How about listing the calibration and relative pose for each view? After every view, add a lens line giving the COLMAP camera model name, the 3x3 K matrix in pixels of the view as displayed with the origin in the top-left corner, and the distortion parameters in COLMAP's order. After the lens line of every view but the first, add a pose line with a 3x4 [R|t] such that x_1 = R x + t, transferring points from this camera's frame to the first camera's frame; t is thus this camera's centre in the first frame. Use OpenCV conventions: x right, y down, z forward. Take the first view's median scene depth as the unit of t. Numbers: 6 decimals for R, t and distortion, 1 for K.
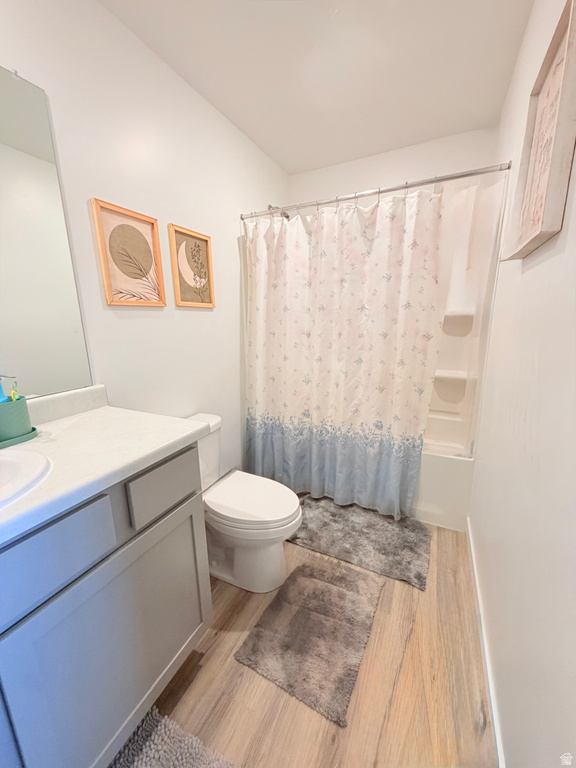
lens RADIAL K [[302.8, 0, 288.0], [0, 302.8, 384.0], [0, 0, 1]] dist [0.000977, 0.000465]
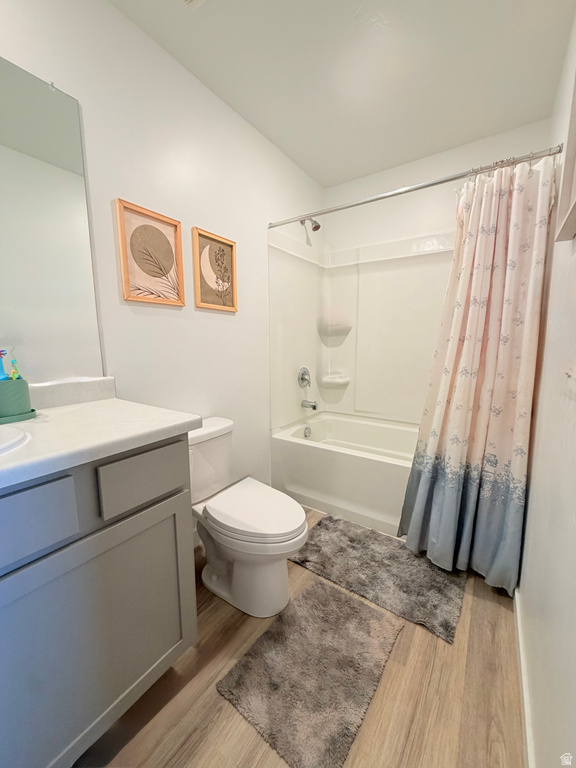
lens RADIAL K [[302.8, 0, 288.0], [0, 302.8, 384.0], [0, 0, 1]] dist [0.000977, 0.000465]
pose [[0.989390, 0.040731, -0.139460, 0.095097], [-0.050631, 0.996387, -0.068193, 0.057236], [0.136179, 0.074530, 0.987877, 0.073211]]
